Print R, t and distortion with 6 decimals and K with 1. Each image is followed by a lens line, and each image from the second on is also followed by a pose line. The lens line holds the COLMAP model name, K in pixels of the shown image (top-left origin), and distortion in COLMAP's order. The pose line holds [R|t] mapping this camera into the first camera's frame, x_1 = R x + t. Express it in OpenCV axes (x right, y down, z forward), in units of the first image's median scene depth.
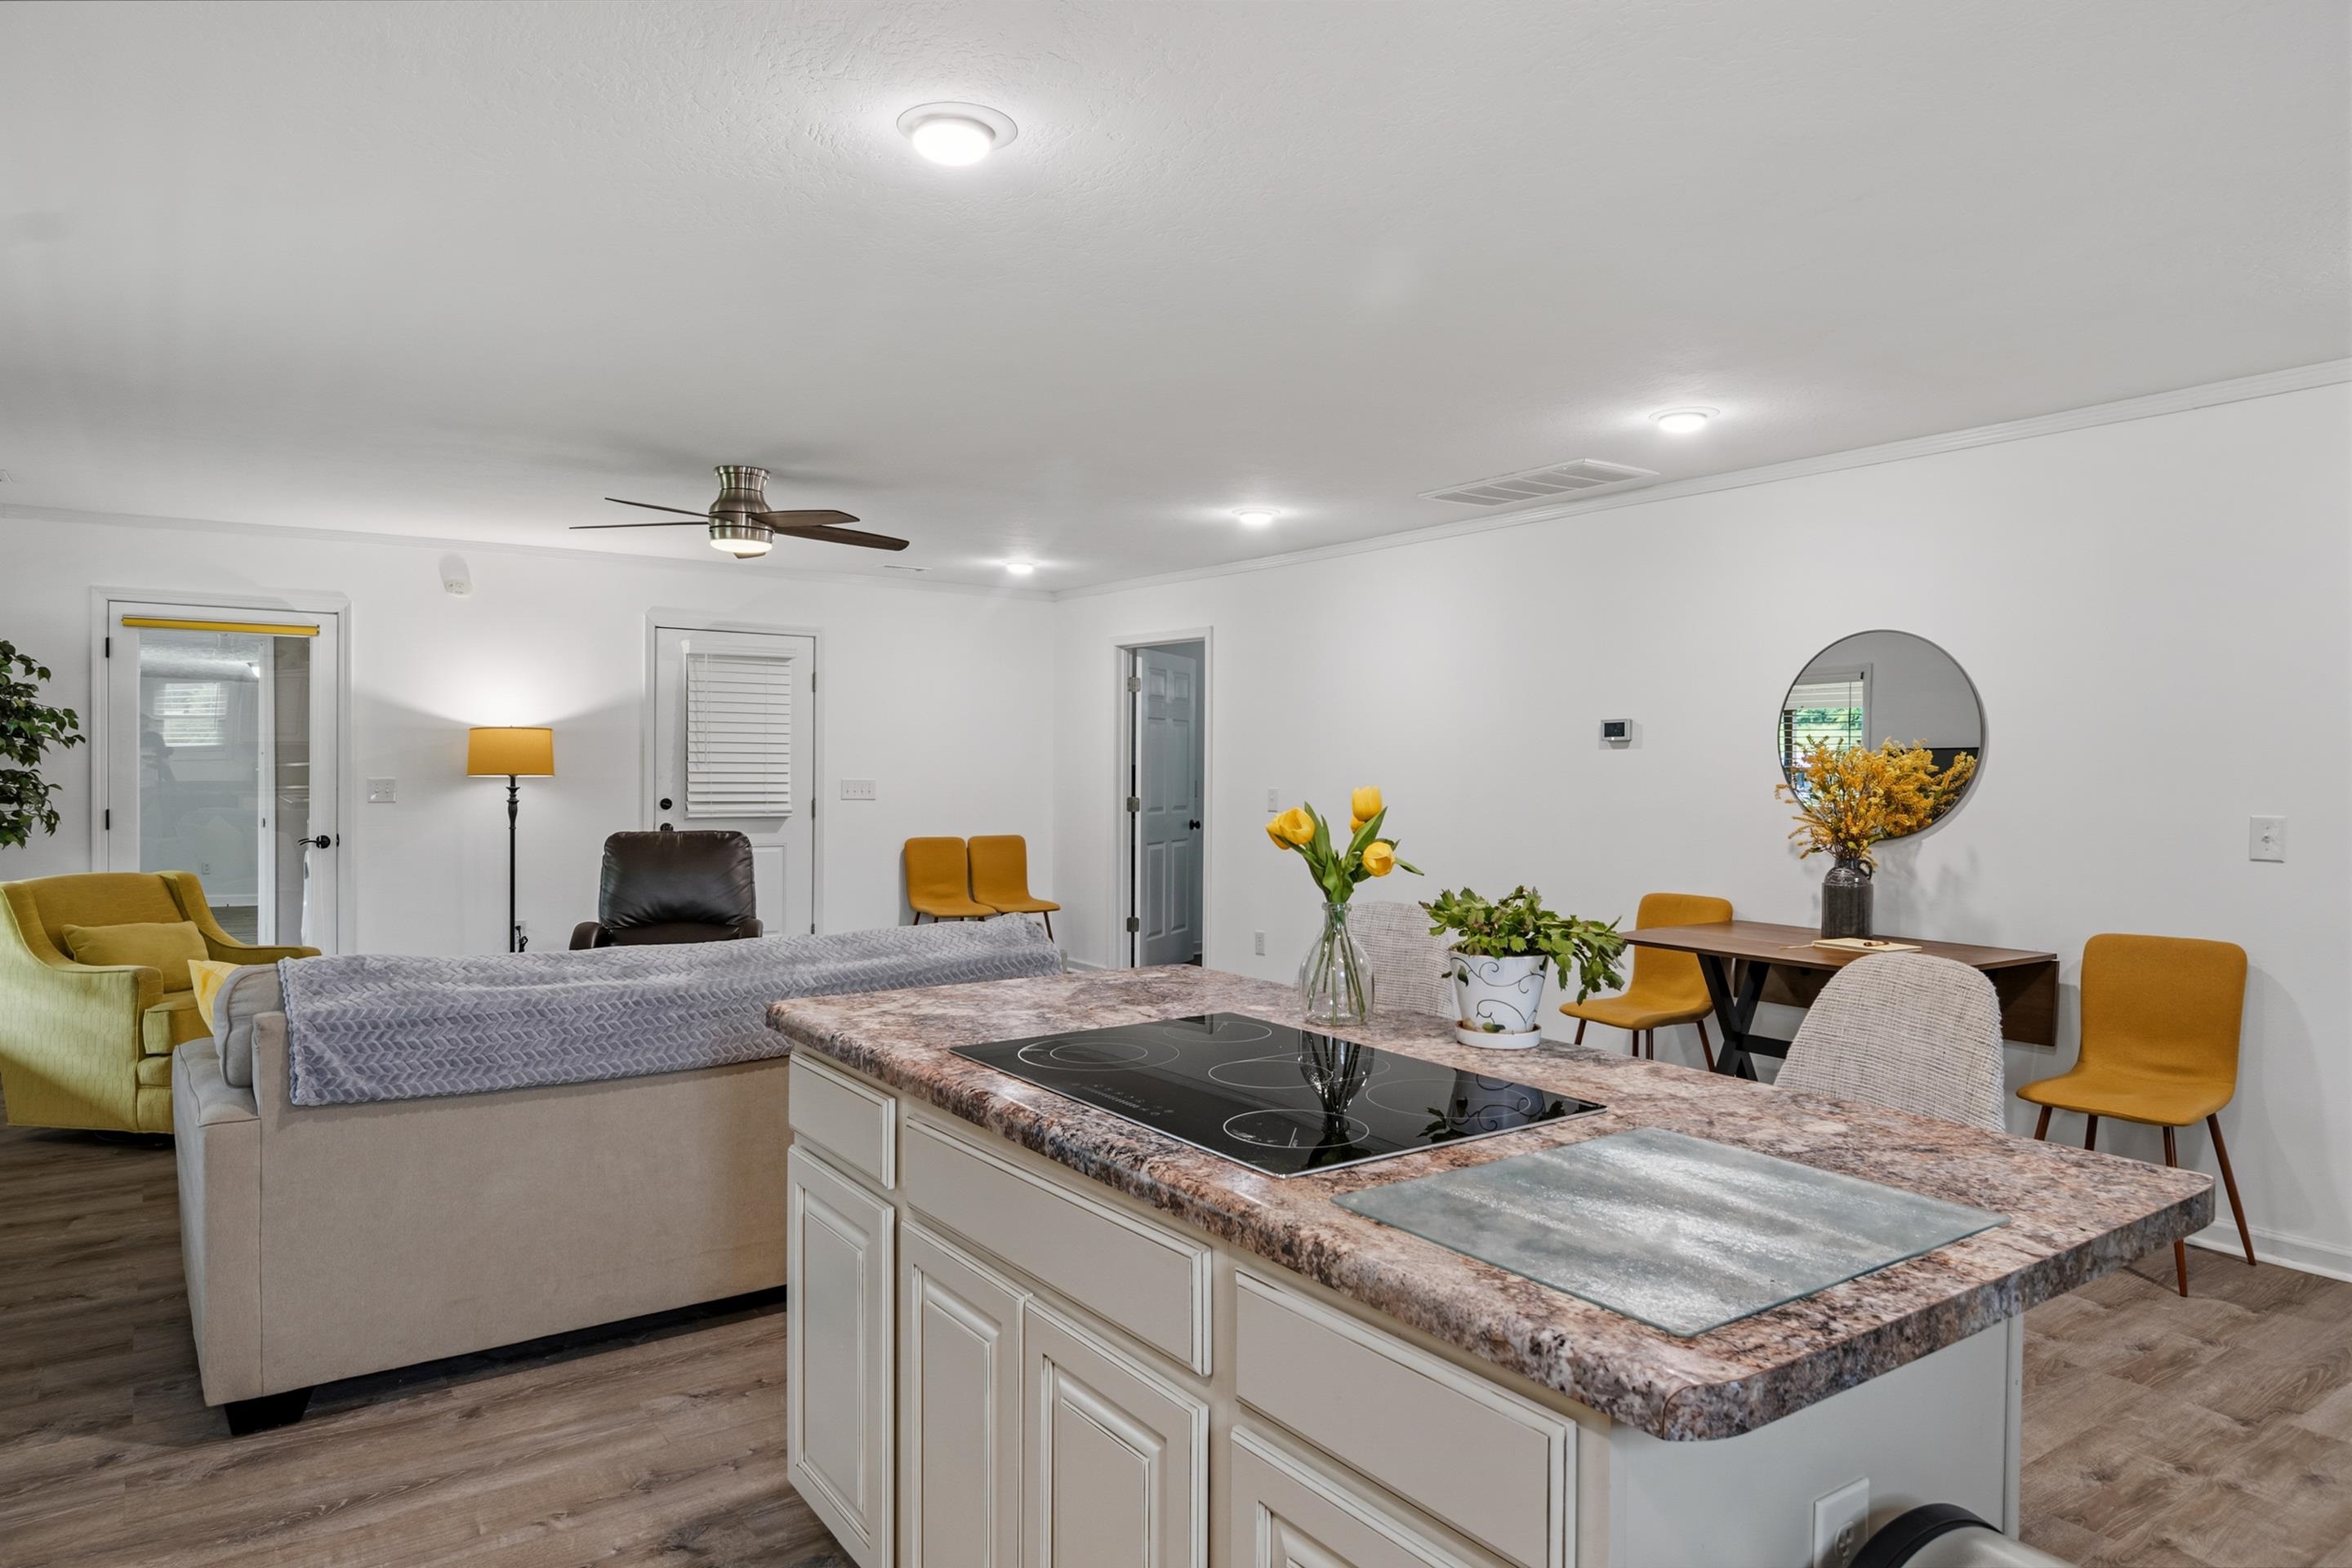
lens RADIAL K [[1436.2, 0, 1156.3], [0, 1436.2, 787.5], [0, 0, 1]] dist [0.000671, -0.003445]
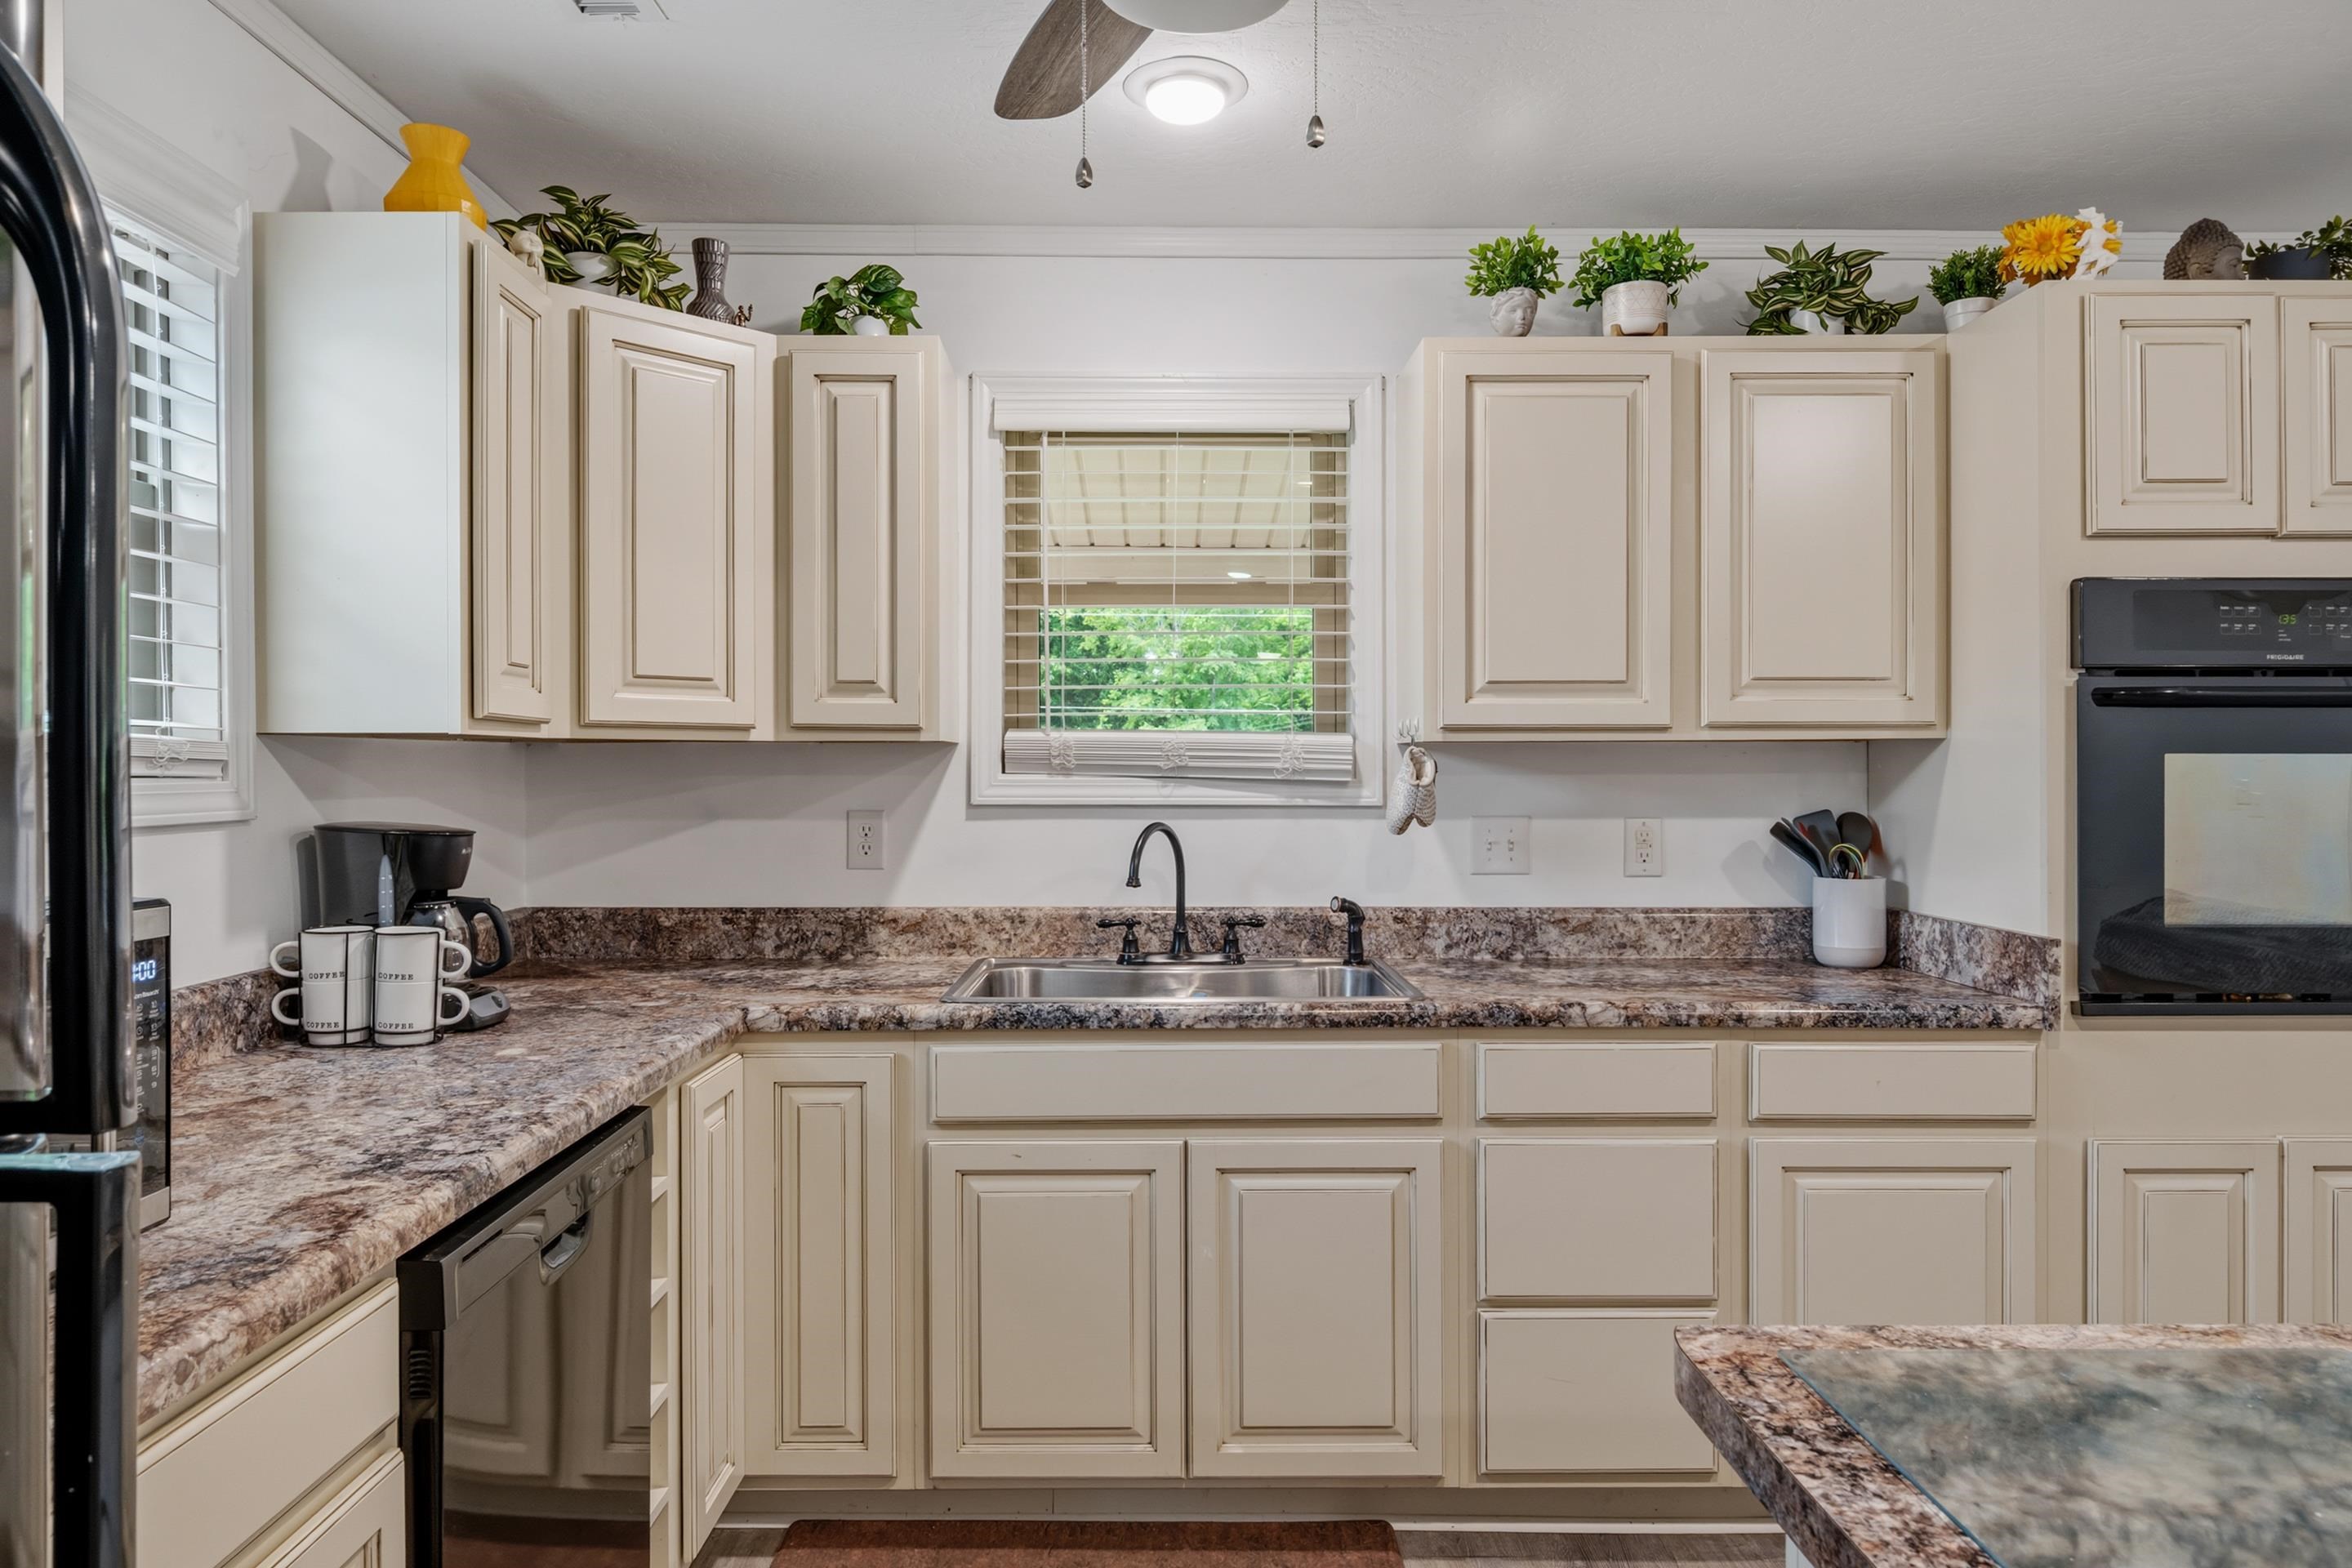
lens RADIAL K [[1456.2, 0, 1154.4], [0, 1456.2, 770.4], [0, 0, 1]] dist [0.004487, -0.002812]
pose [[-0.565671, -0.004424, -0.824619, 0.272116], [-0.015838, 0.999859, 0.005500, -0.000419], [0.824479, 0.016171, -0.565661, 0.233228]]
